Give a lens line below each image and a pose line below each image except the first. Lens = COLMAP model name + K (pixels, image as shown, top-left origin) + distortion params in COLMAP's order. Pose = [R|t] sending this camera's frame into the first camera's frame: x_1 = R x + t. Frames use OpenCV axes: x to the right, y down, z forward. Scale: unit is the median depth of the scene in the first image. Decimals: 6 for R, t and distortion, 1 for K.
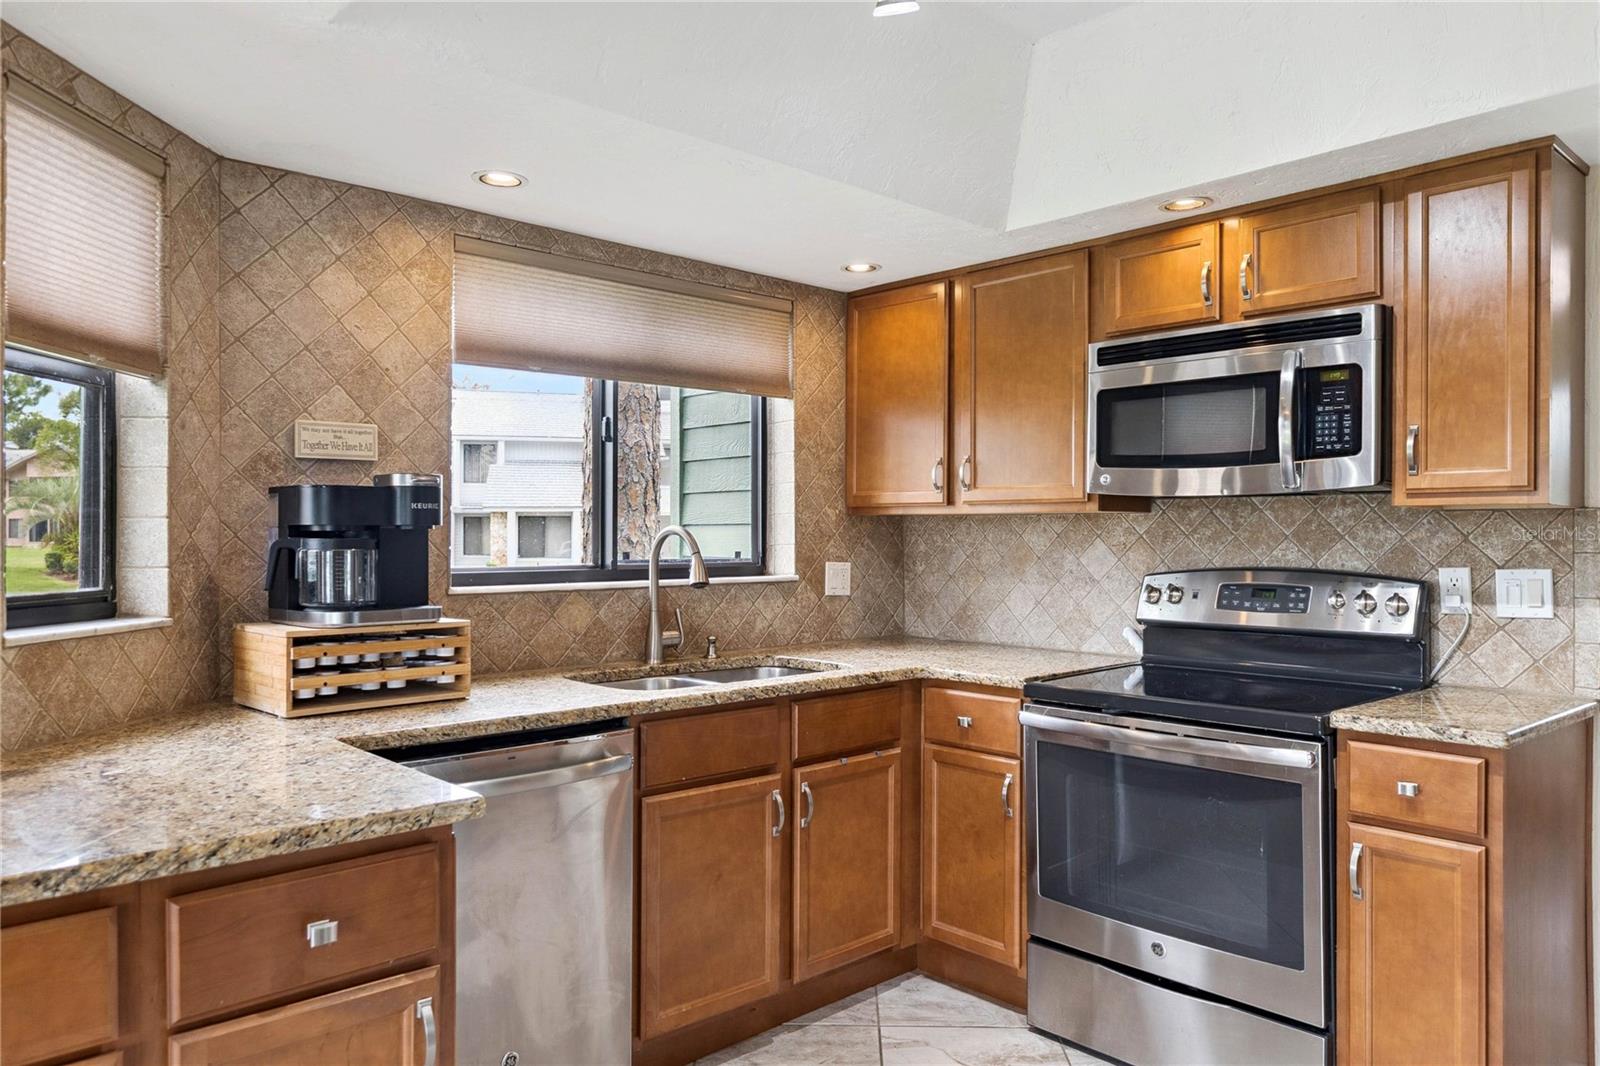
lens RADIAL K [[1083.7, 0, 812.2], [0, 1083.7, 532.8], [0, 0, 1]] dist [-0.004133, -0.001897]
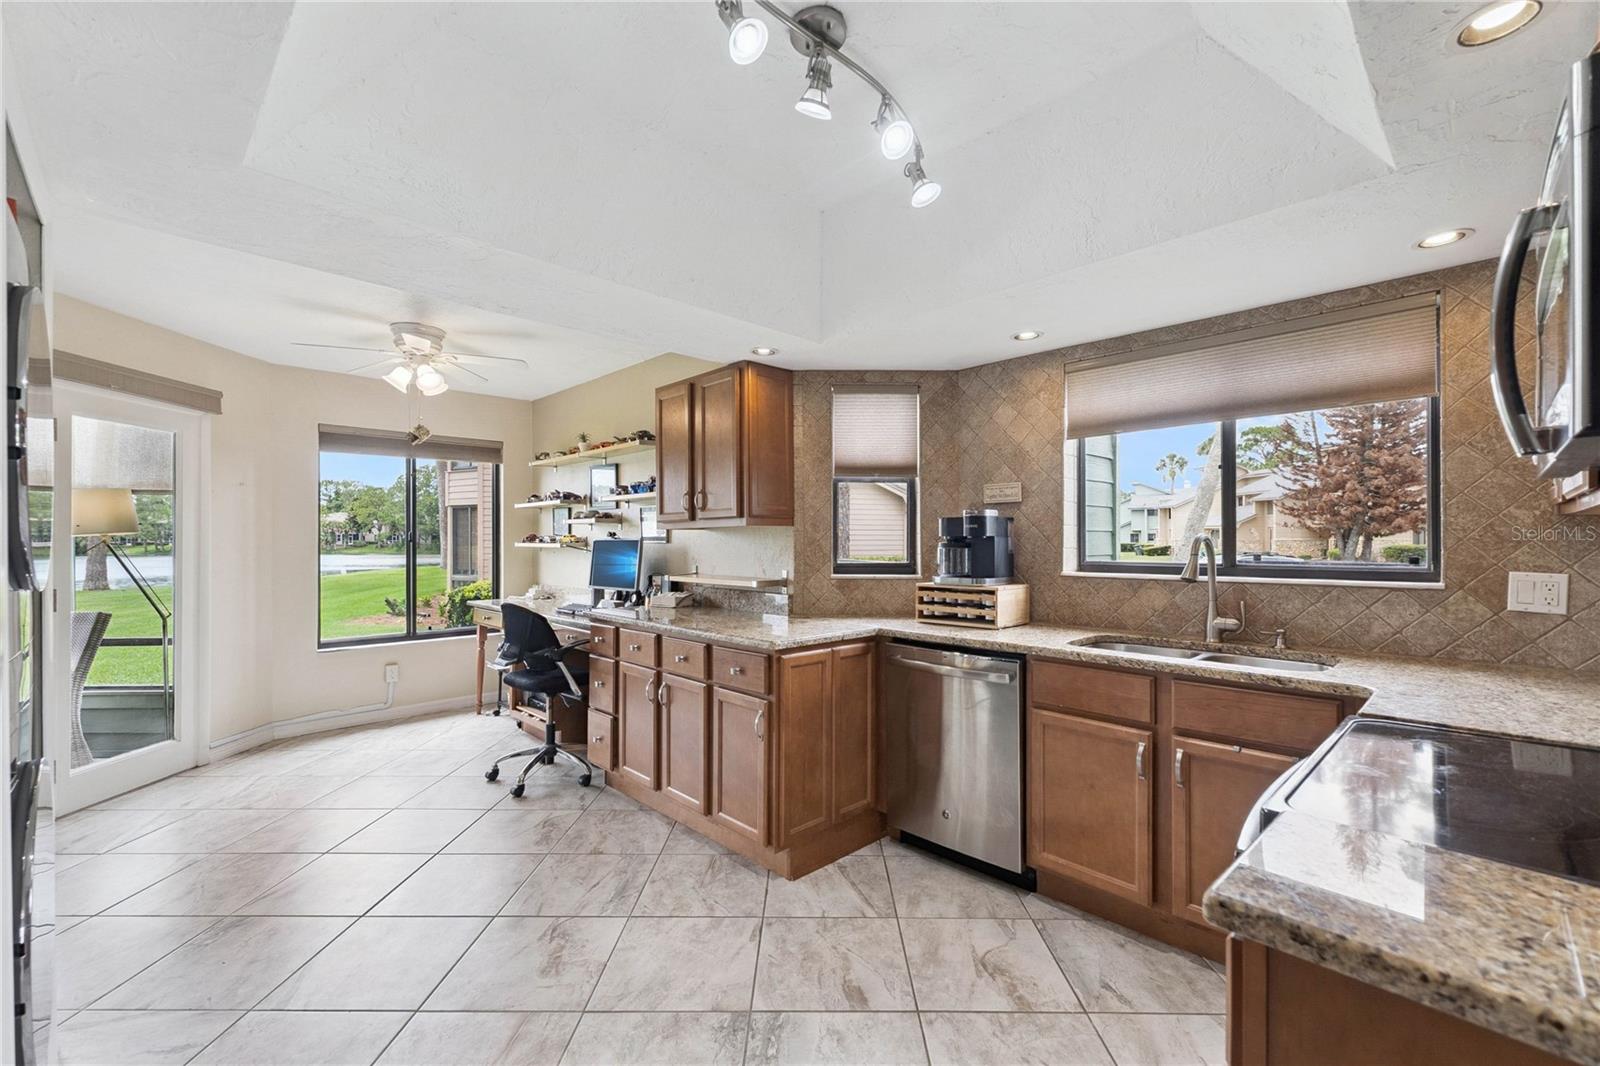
lens RADIAL K [[675.2, 0, 805.3], [0, 675.2, 537.1], [0, 0, 1]] dist [0.000667, 0.000258]
pose [[0.021681, -0.007094, -0.999740, 0.755764], [0.001939, 0.999973, -0.007053, 0.002846], [0.999763, -0.001786, 0.021694, 0.599192]]
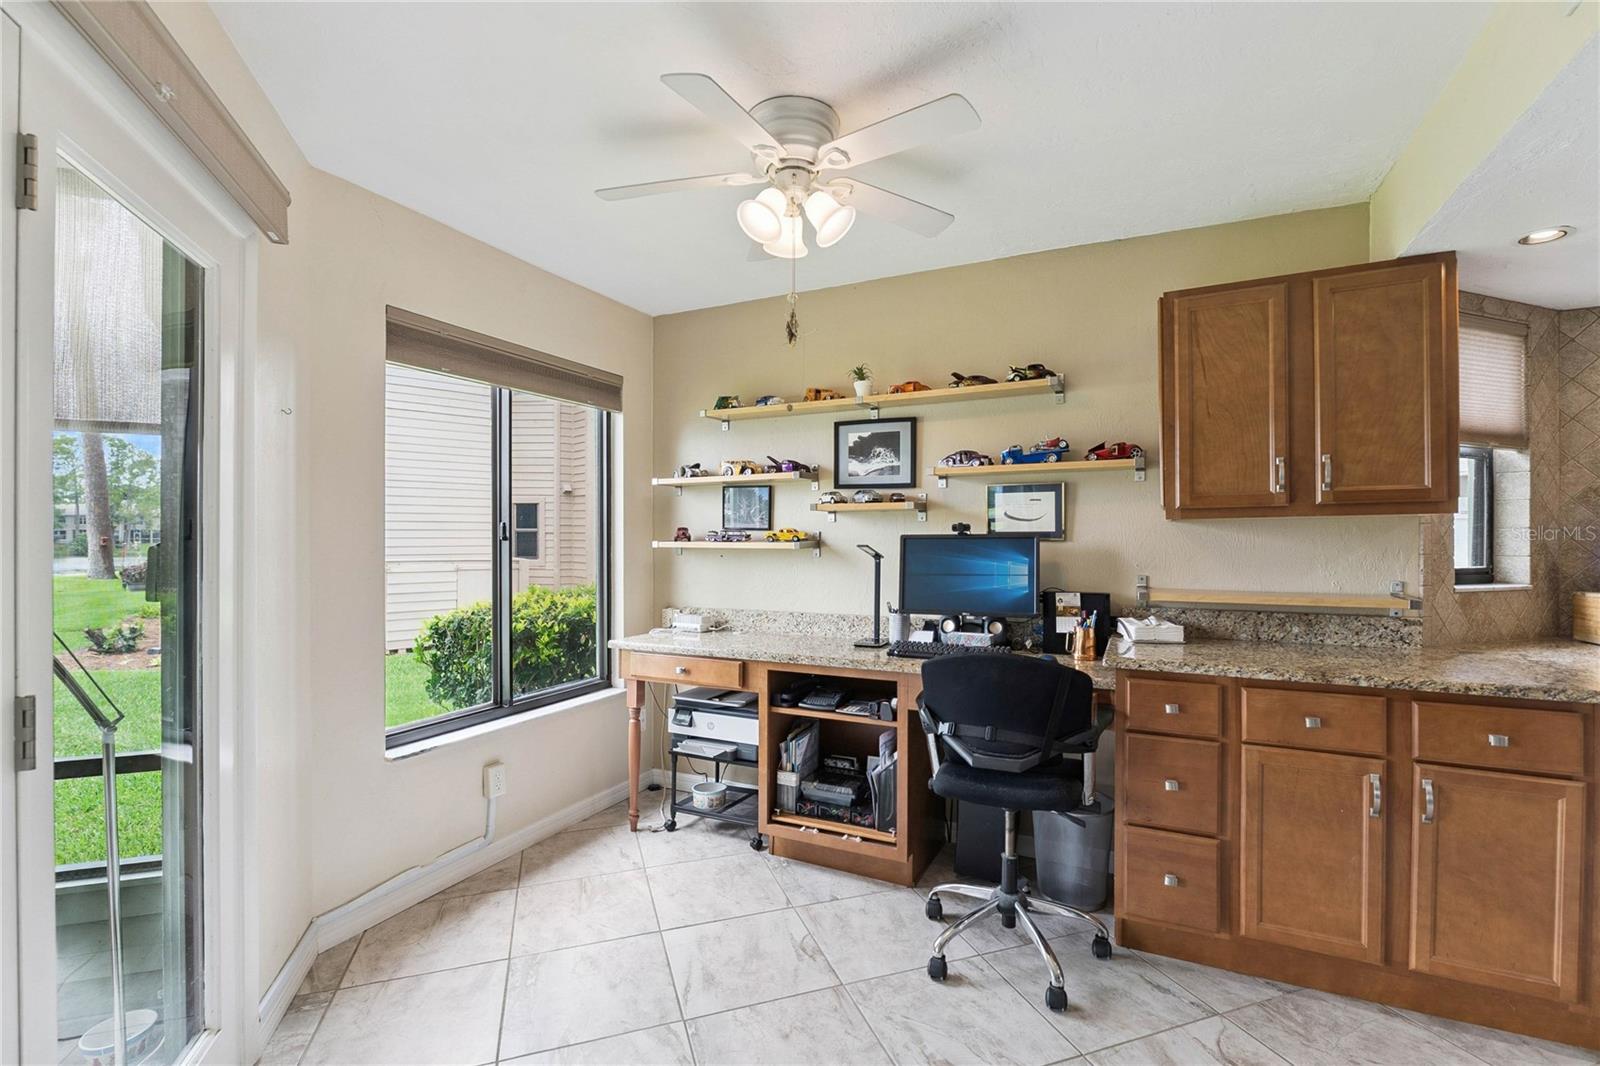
lens RADIAL K [[715.0, 0, 817.6], [0, 715.0, 540.1], [0, 0, 1]] dist [-0.001459, -0.000268]
pose [[0.369743, -0.000631, -0.929134, 0.046103], [0.003603, 0.999993, 0.000754, 0.000527], [0.929127, -0.003627, 0.369743, -0.425311]]
